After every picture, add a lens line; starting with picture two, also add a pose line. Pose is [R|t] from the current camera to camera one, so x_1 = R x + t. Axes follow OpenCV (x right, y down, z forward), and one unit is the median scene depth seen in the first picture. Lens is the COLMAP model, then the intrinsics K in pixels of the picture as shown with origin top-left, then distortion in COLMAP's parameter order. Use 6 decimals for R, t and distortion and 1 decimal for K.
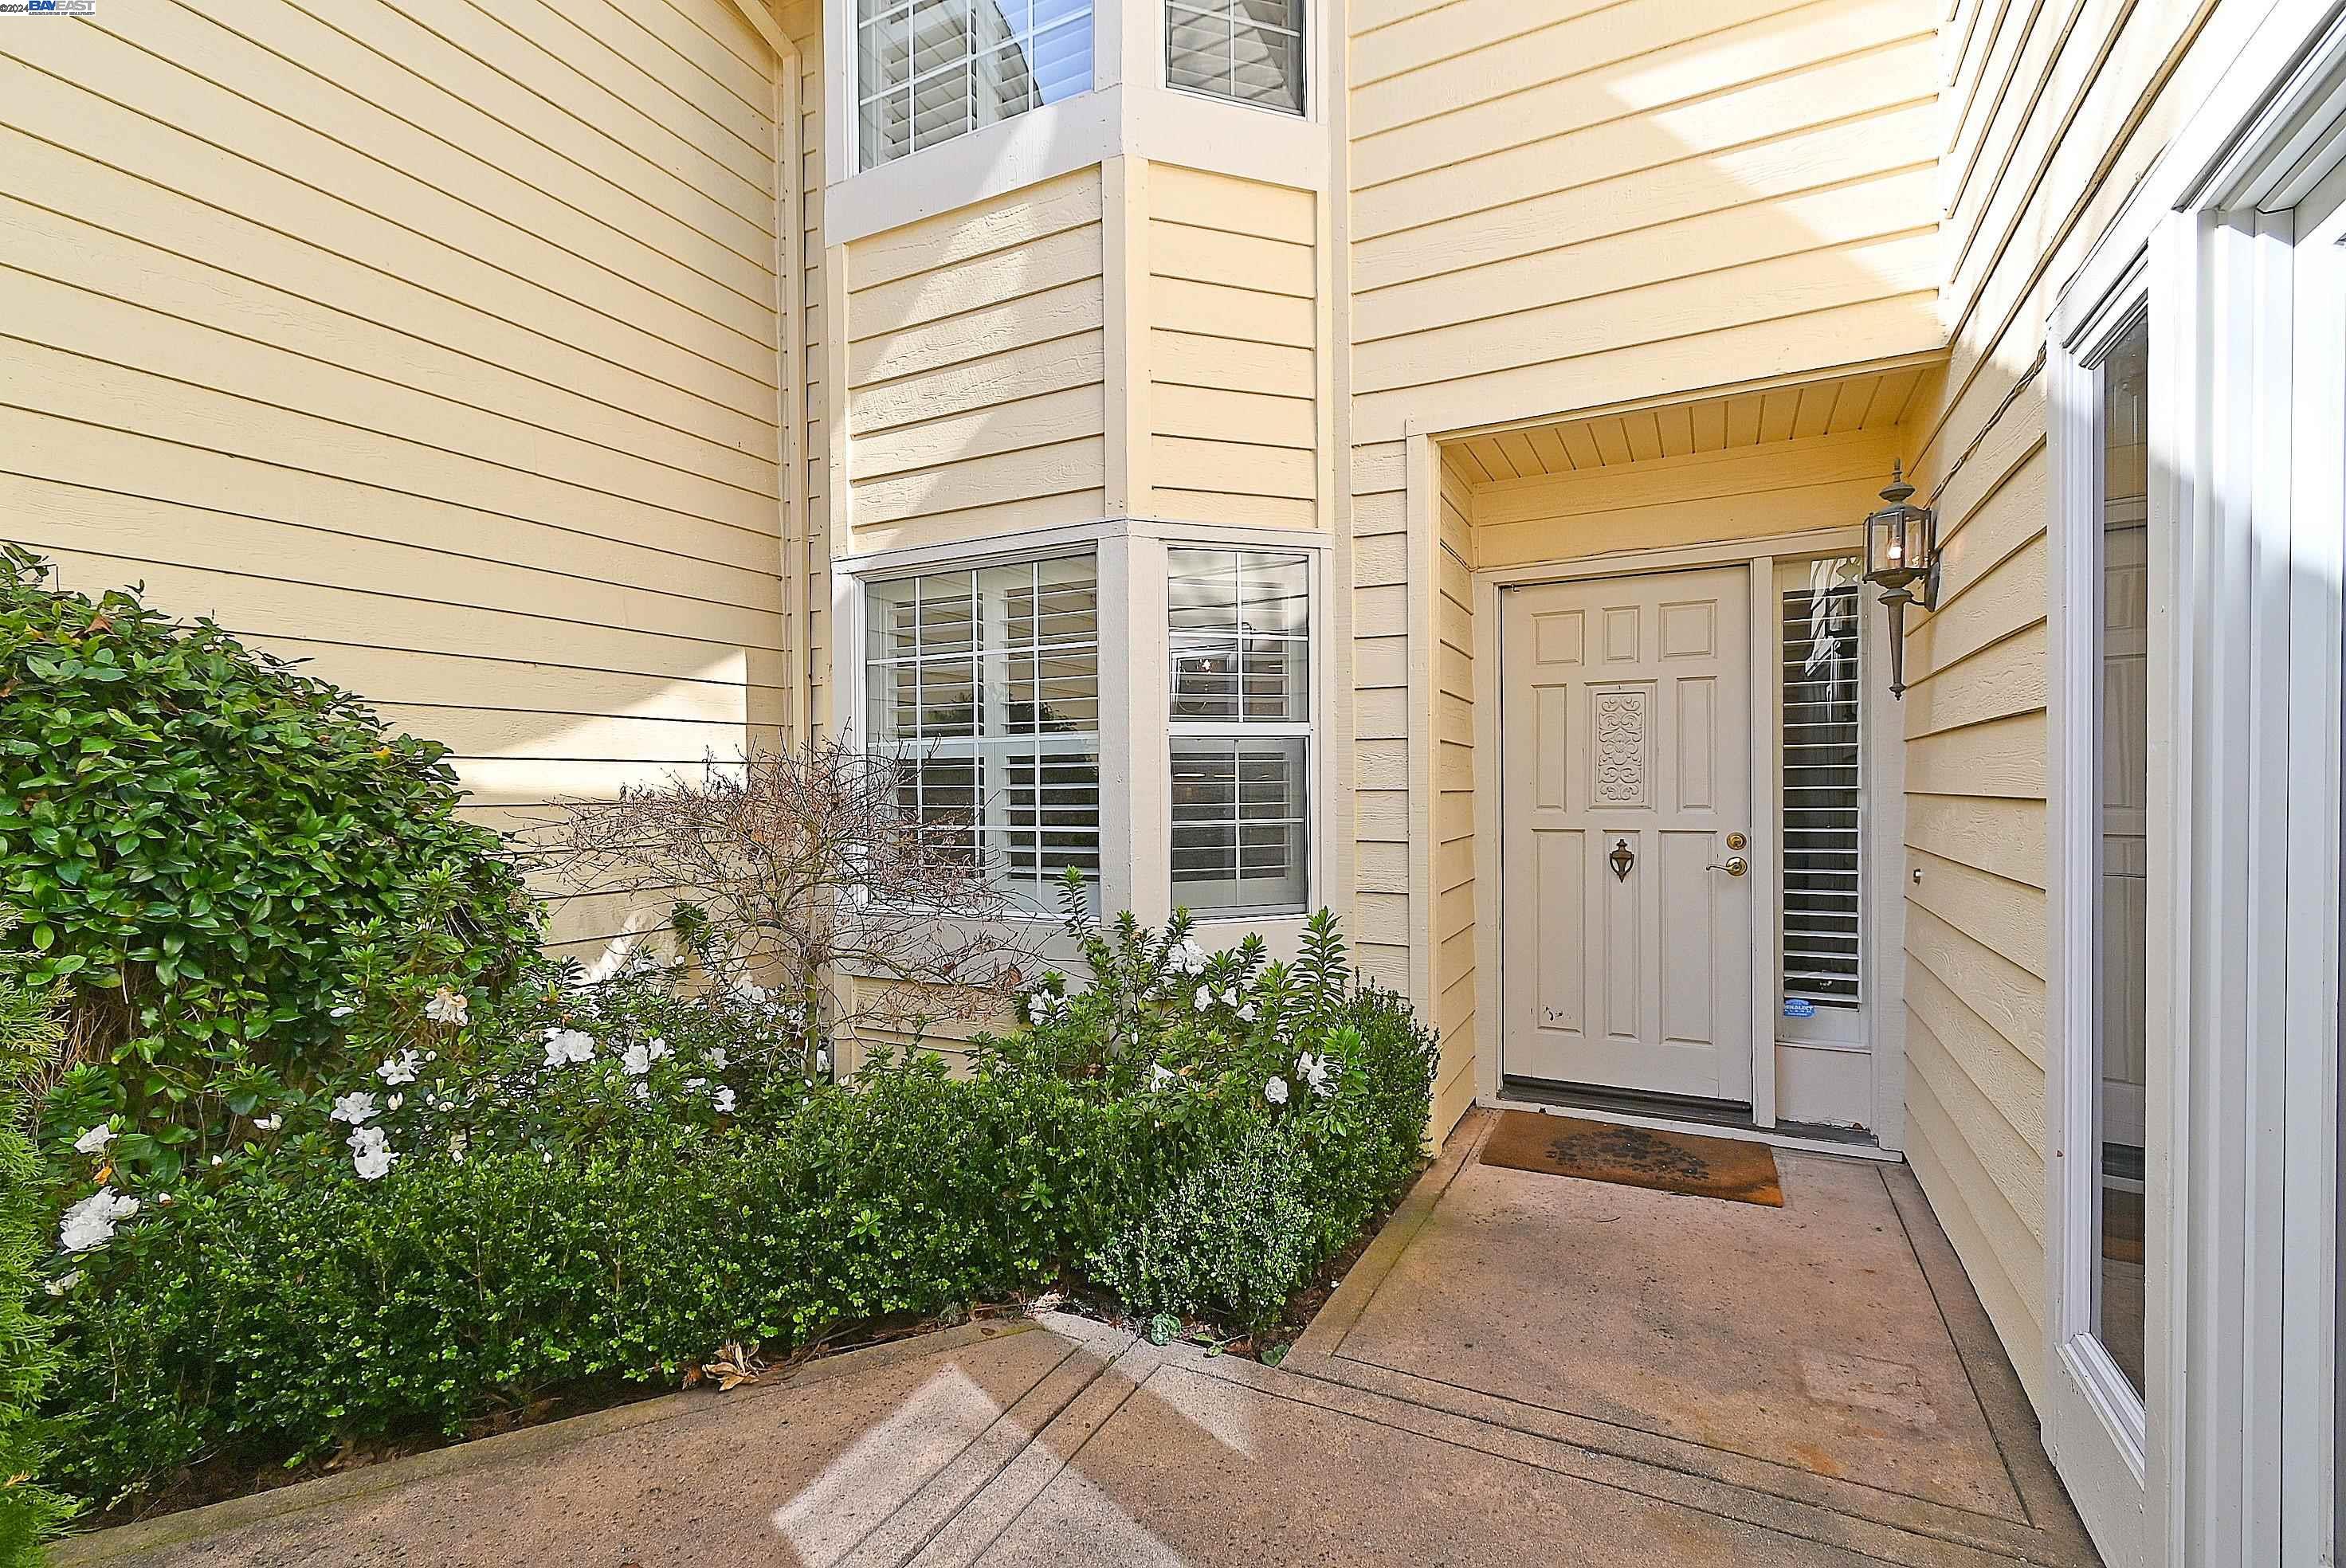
lens RADIAL K [[1044.0, 0, 1174.4], [0, 1044.0, 800.9], [0, 0, 1]] dist [0.005146, -0.001033]
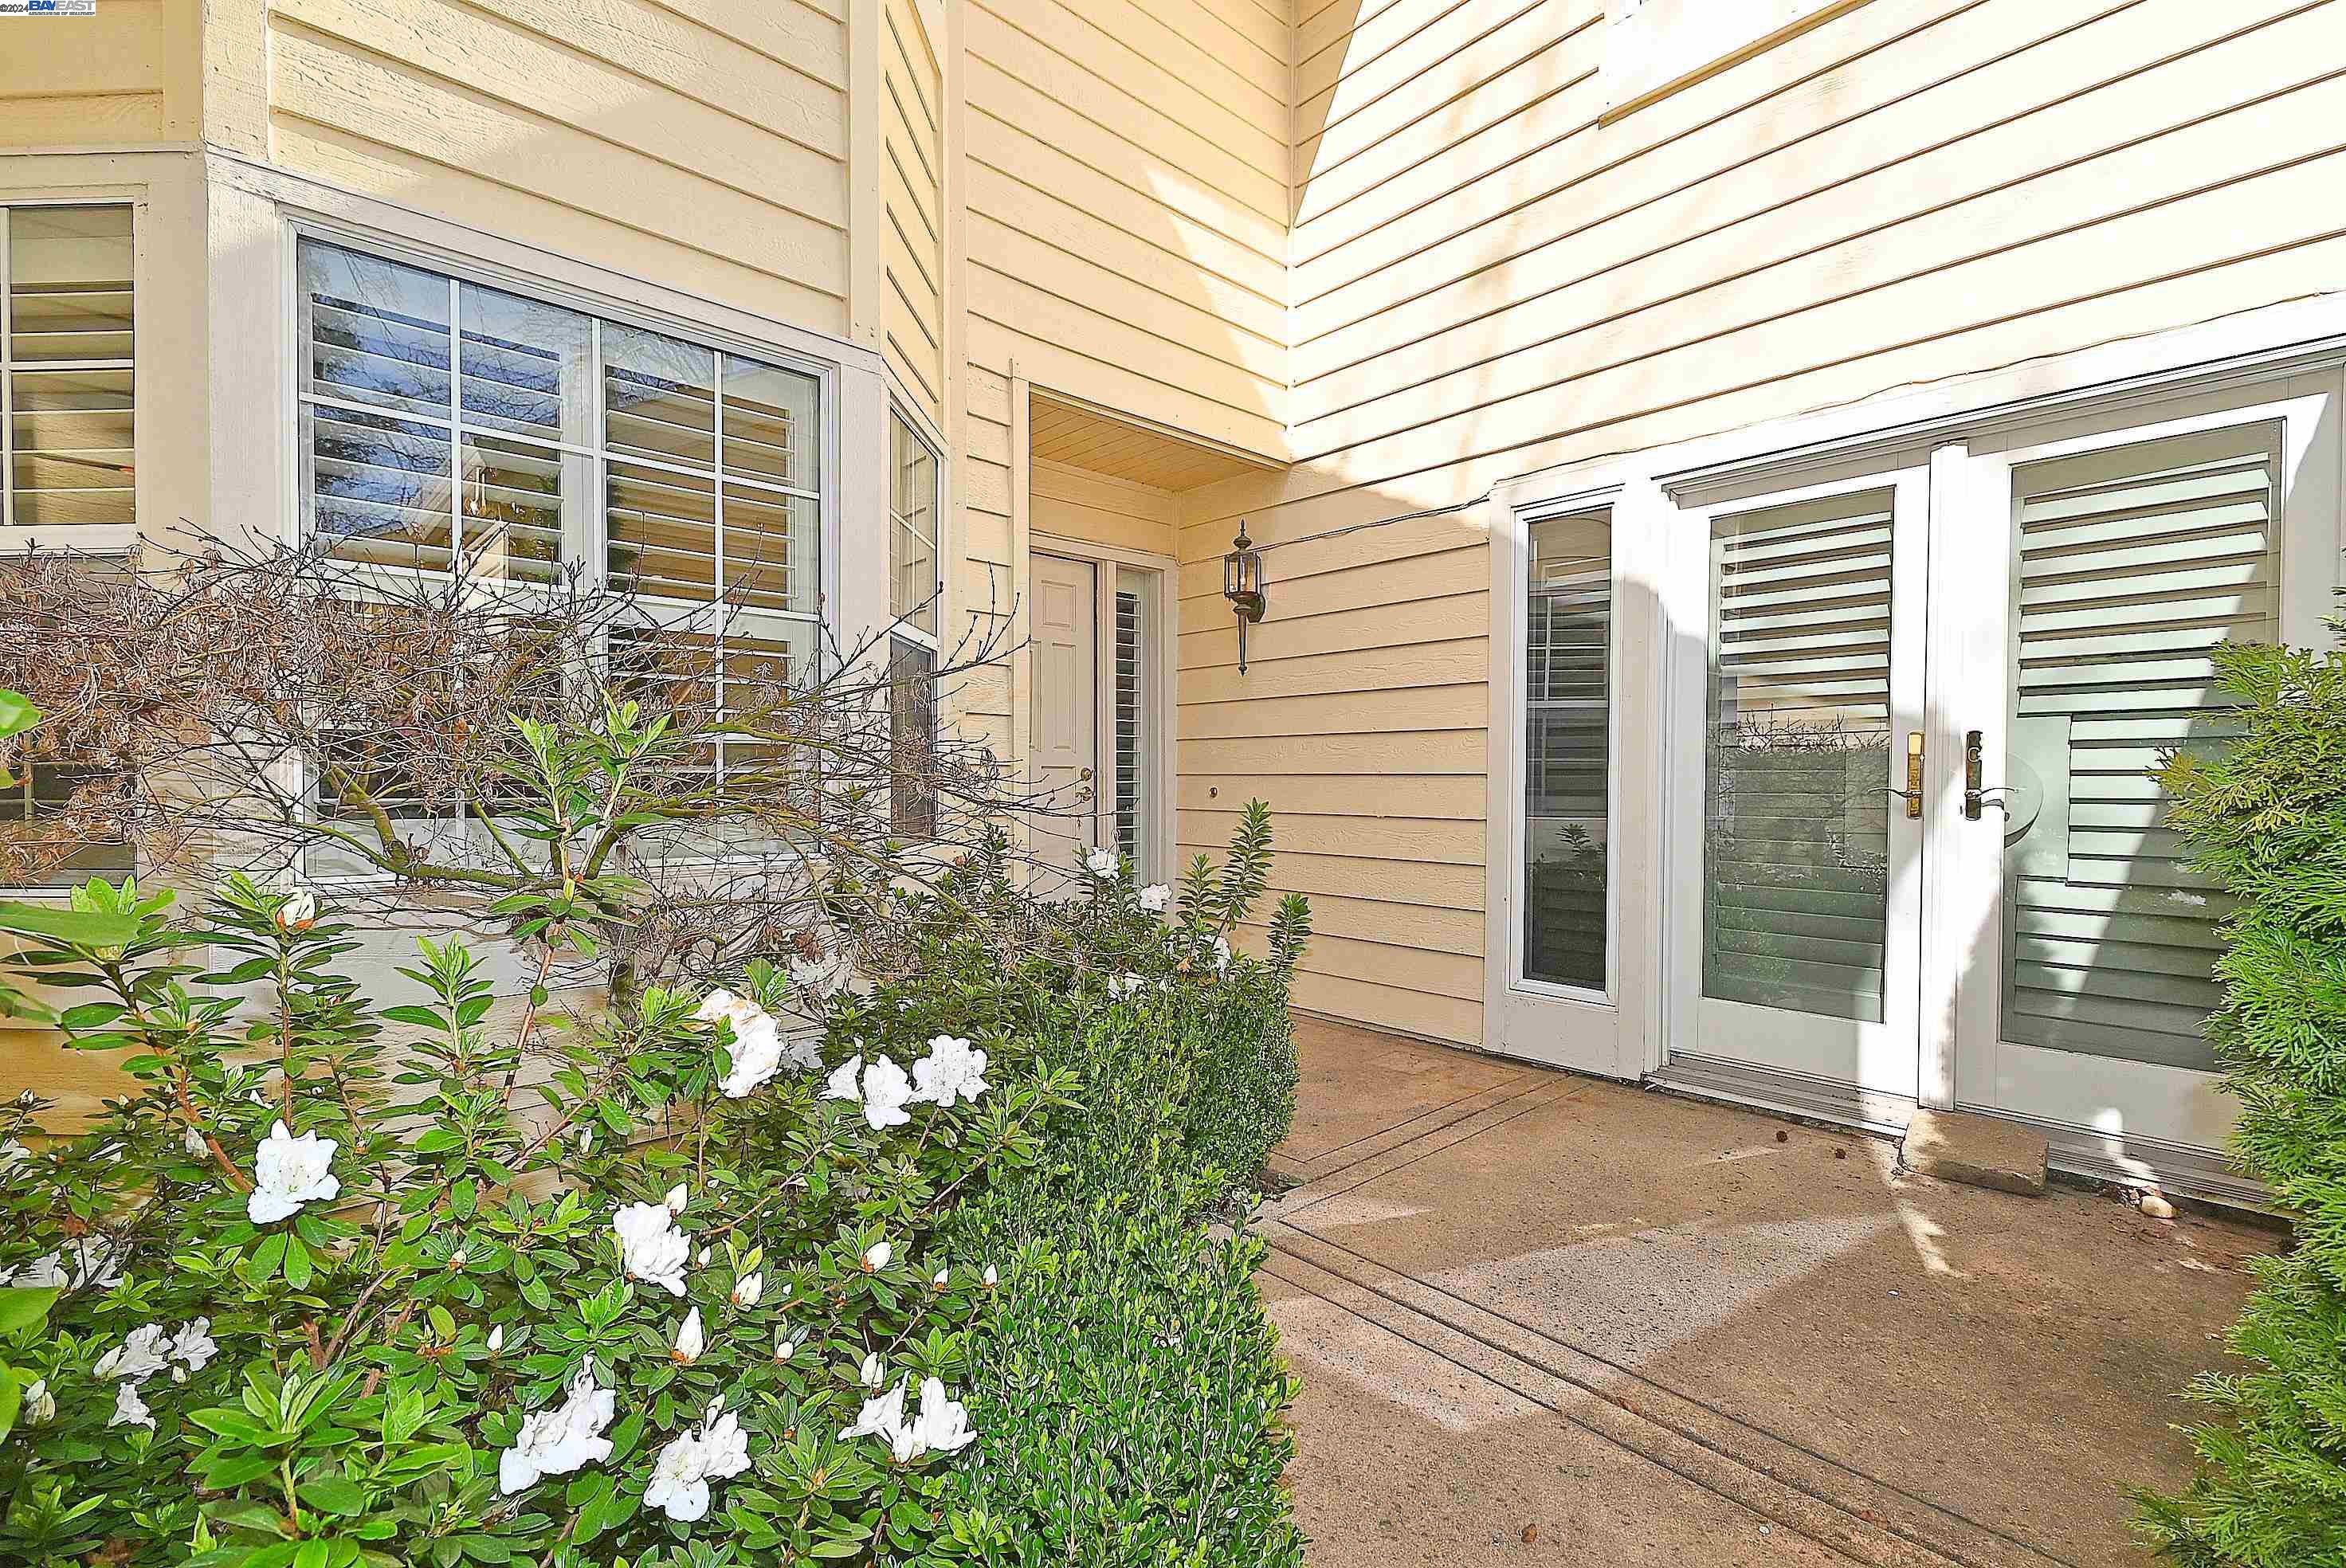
lens RADIAL K [[1044.0, 0, 1174.4], [0, 1044.0, 800.9], [0, 0, 1]] dist [0.005146, -0.001033]
pose [[0.342428, -0.006079, 0.939524, -0.804754], [0.008972, 0.999955, 0.003200, 0.083106], [-0.939501, 0.007333, 0.342467, 0.563125]]
